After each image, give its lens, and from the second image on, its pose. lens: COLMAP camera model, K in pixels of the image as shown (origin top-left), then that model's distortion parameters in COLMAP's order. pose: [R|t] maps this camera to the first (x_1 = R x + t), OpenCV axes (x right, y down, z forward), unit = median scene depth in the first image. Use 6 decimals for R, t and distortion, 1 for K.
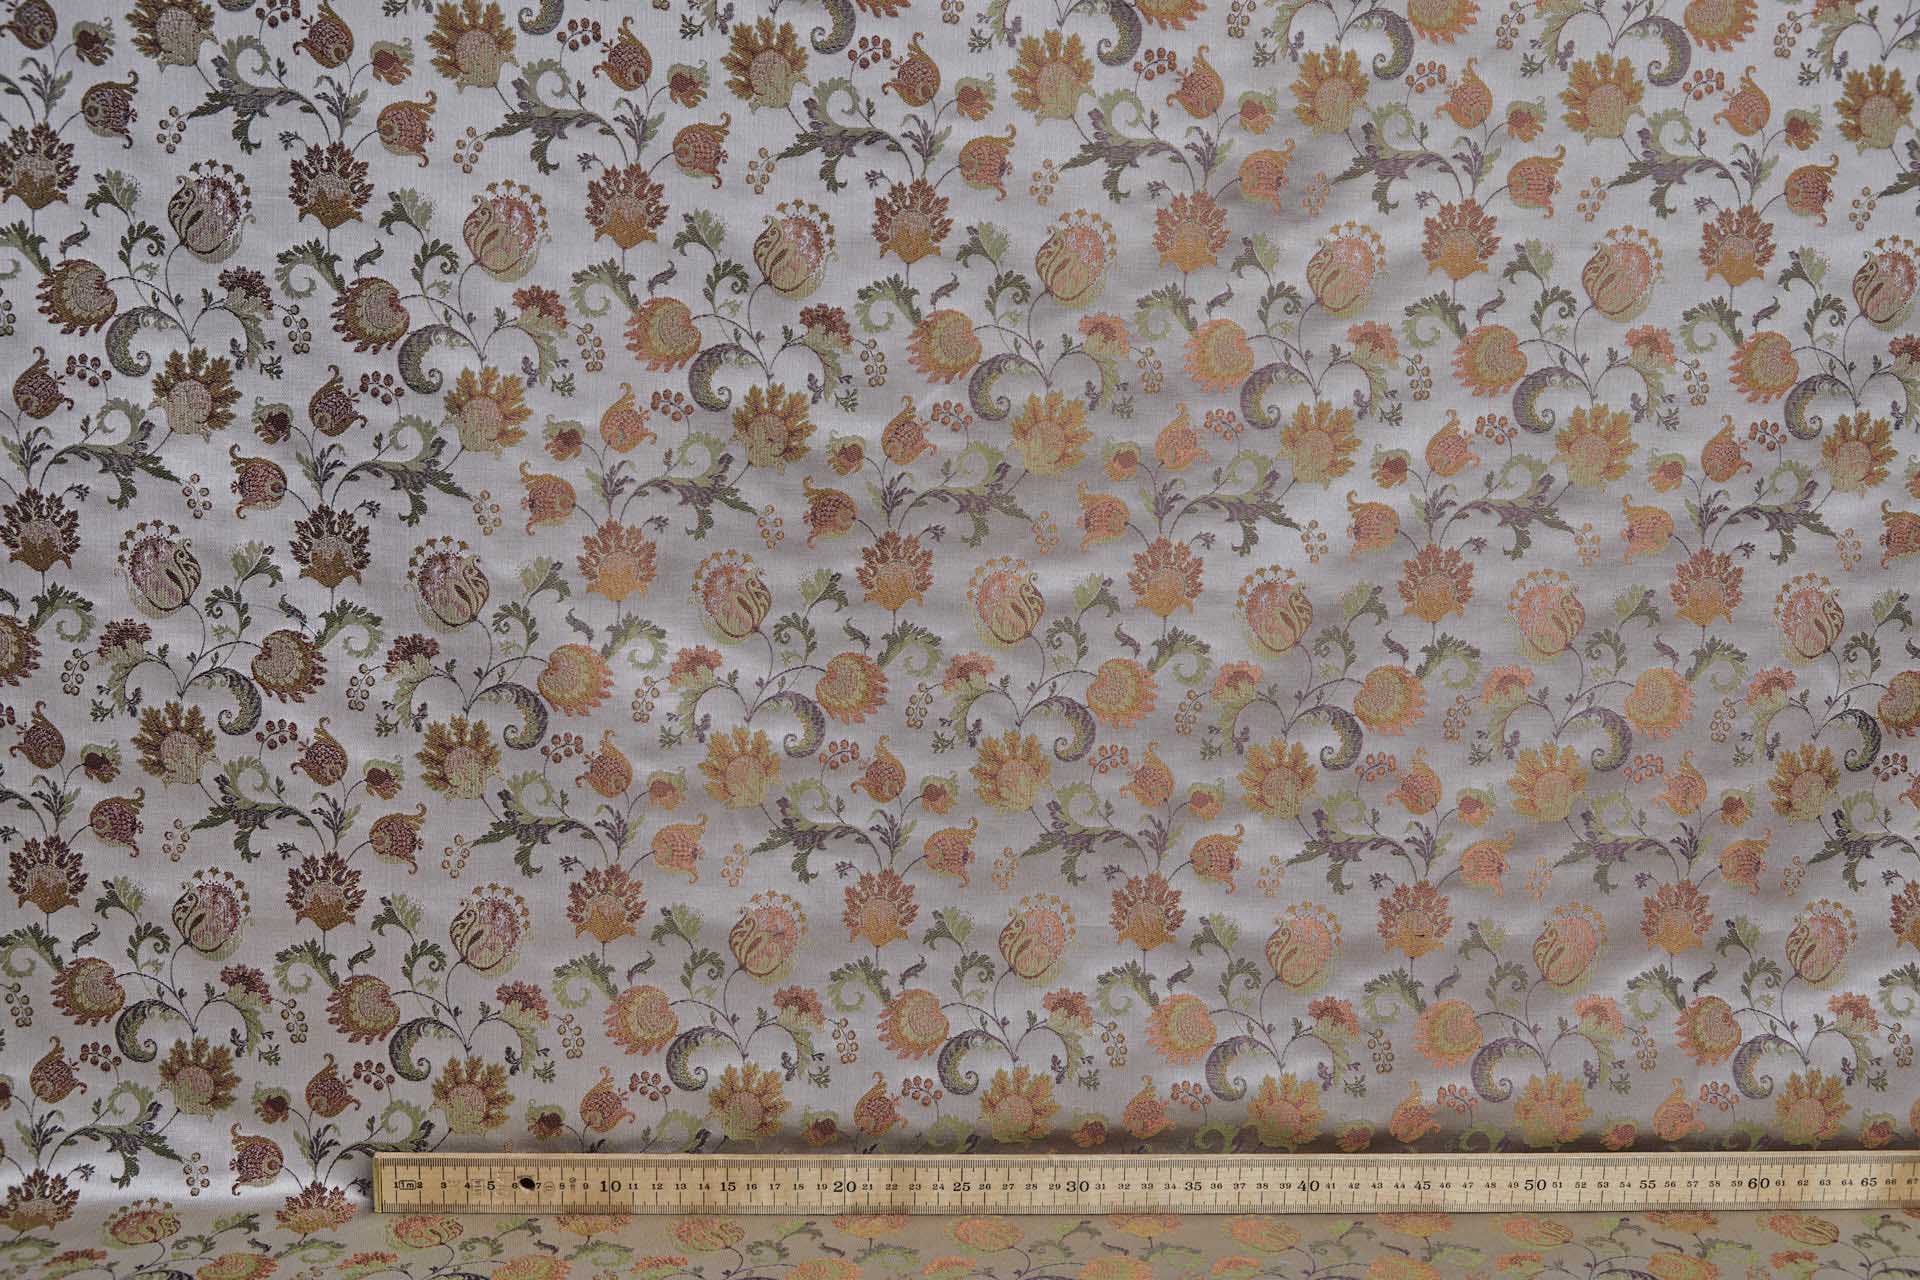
lens RADIAL K [[2150.5, 0, 972.9], [0, 2150.5, 671.5], [0, 0, 1]] dist [-0.009740, 0.000000]
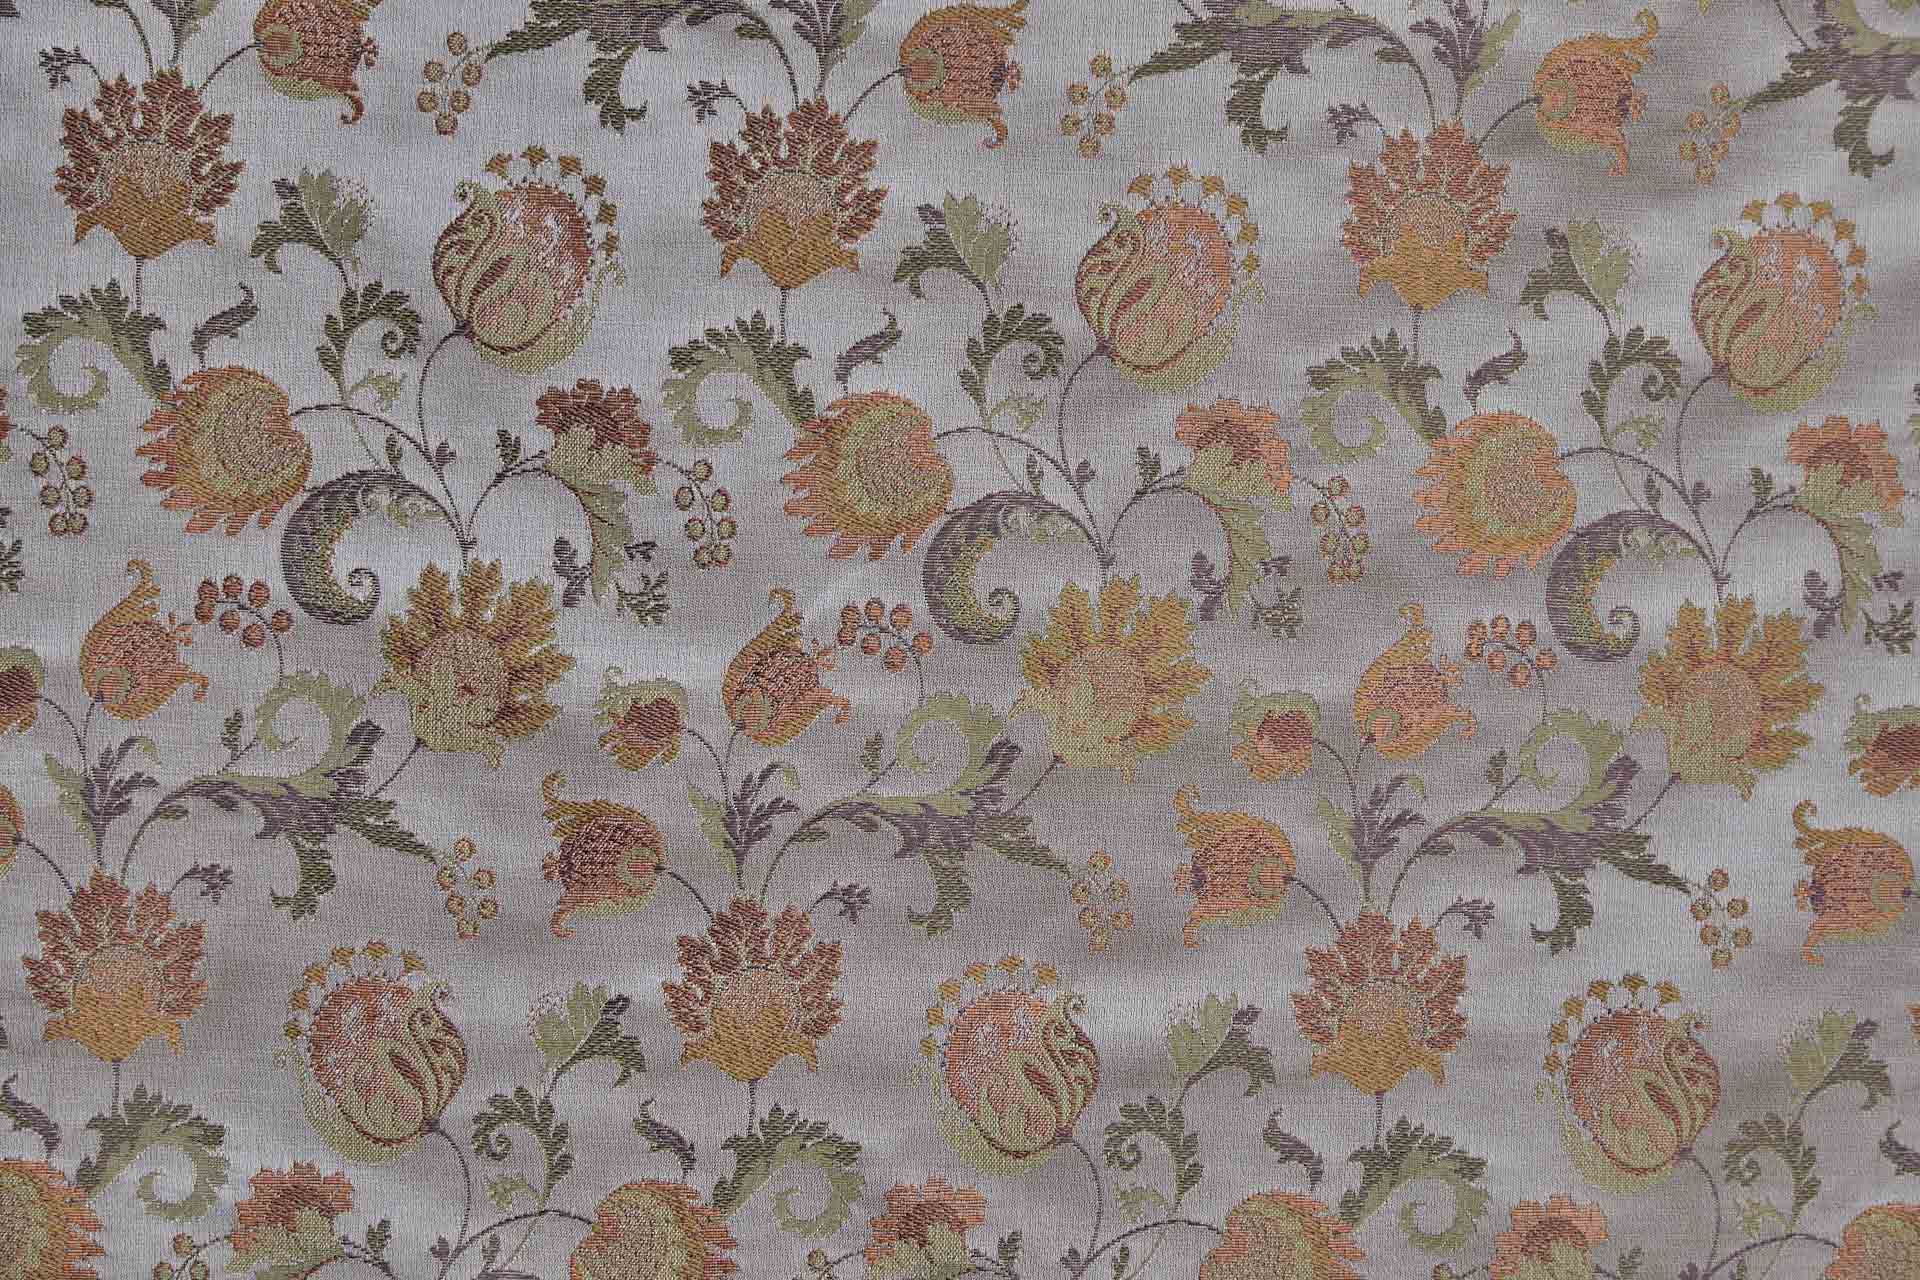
lens RADIAL K [[6306.6, 0, 959.5], [0, 6306.6, 641.4], [0, 0, 1]] dist [-0.206282, 0.000000]
pose [[0.999993, -0.002713, 0.002634, 0.005000], [0.003004, 0.993050, -0.117657, 0.083737], [-0.002297, 0.117664, 0.993051, -0.679321]]
